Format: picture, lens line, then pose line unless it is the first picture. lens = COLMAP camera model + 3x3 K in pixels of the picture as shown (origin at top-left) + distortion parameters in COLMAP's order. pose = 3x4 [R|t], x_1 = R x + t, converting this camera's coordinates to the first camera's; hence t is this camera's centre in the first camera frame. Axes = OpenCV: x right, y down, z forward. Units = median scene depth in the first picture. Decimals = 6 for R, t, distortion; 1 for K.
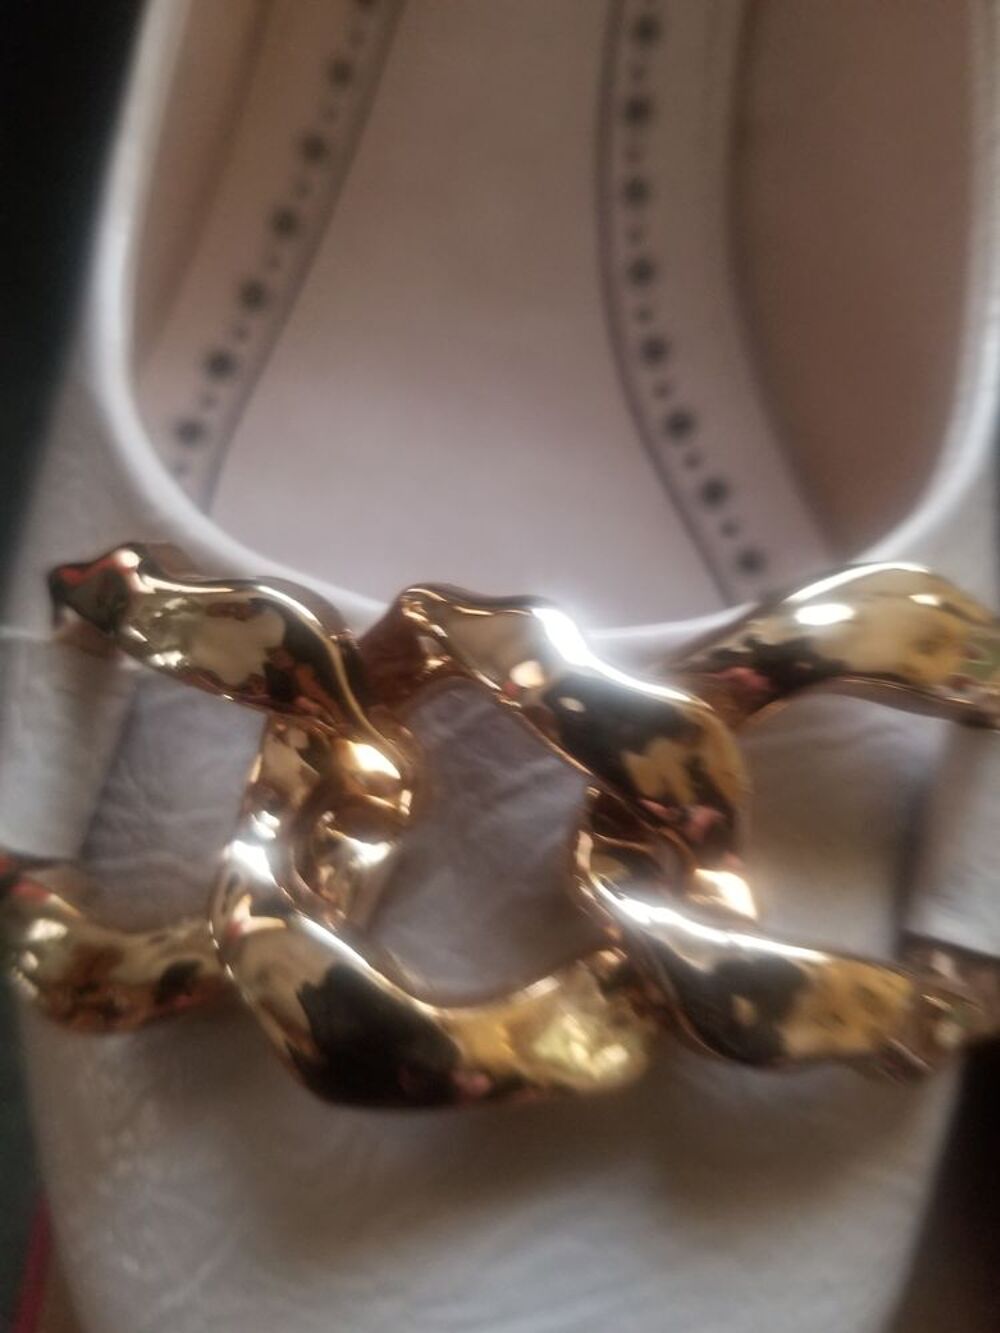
lens RADIAL K [[1021.9, 0, 429.2], [0, 1021.9, 672.7], [0, 0, 1]] dist [-0.069046, 0.000237]
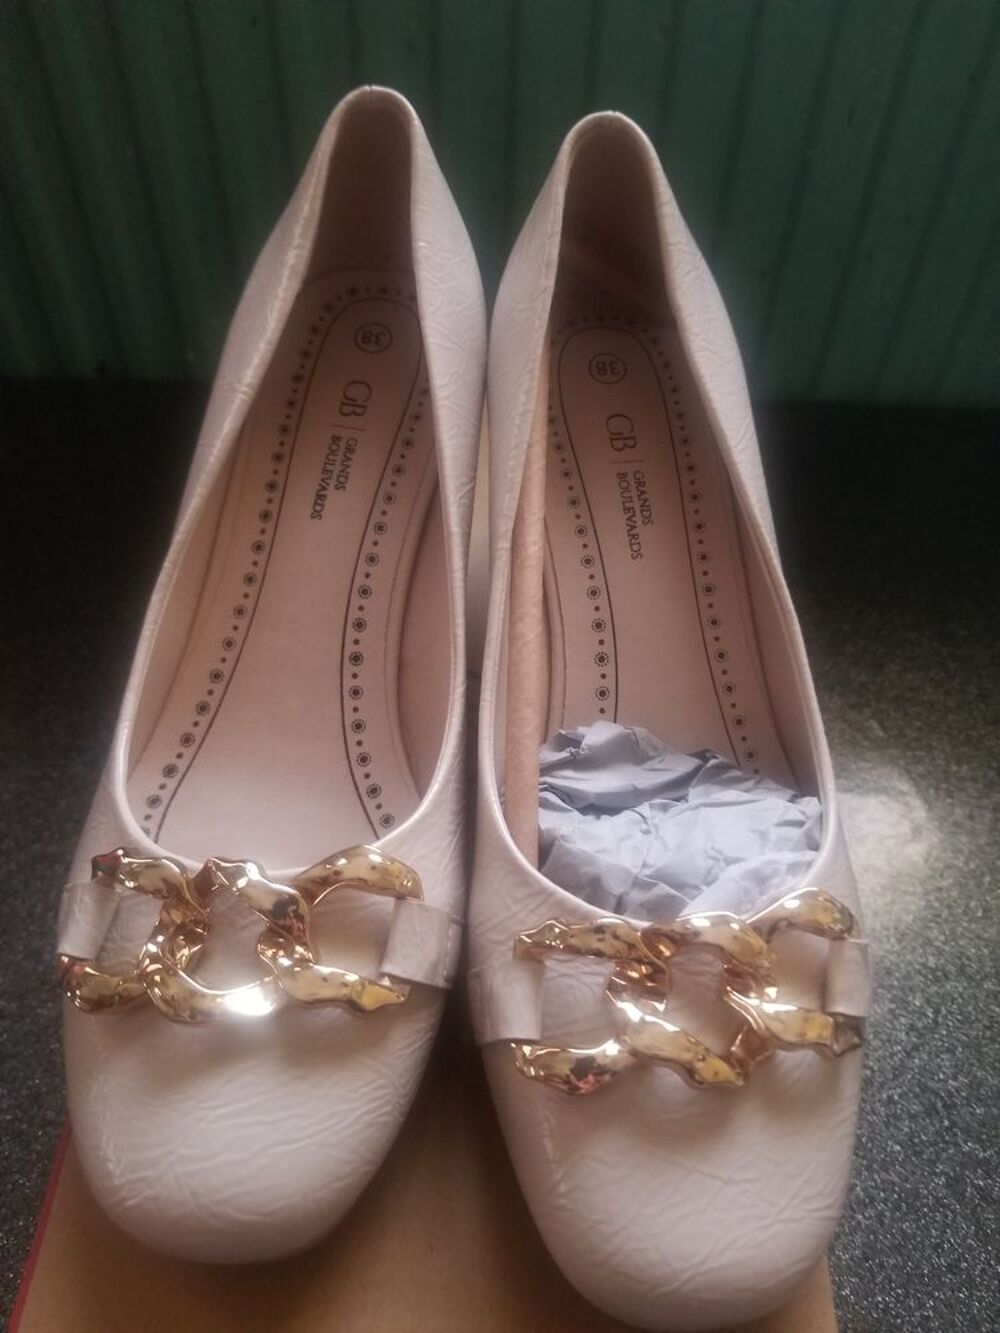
lens RADIAL K [[1005.6, 0, 500.0], [0, 1005.6, 666.5], [0, 0, 1]] dist [0.002796, 0.000559]
pose [[0.997916, -0.017231, 0.062178, 0.622238], [0.035217, 0.952928, -0.301144, 0.285390], [-0.054062, 0.302706, 0.951549, -1.979489]]
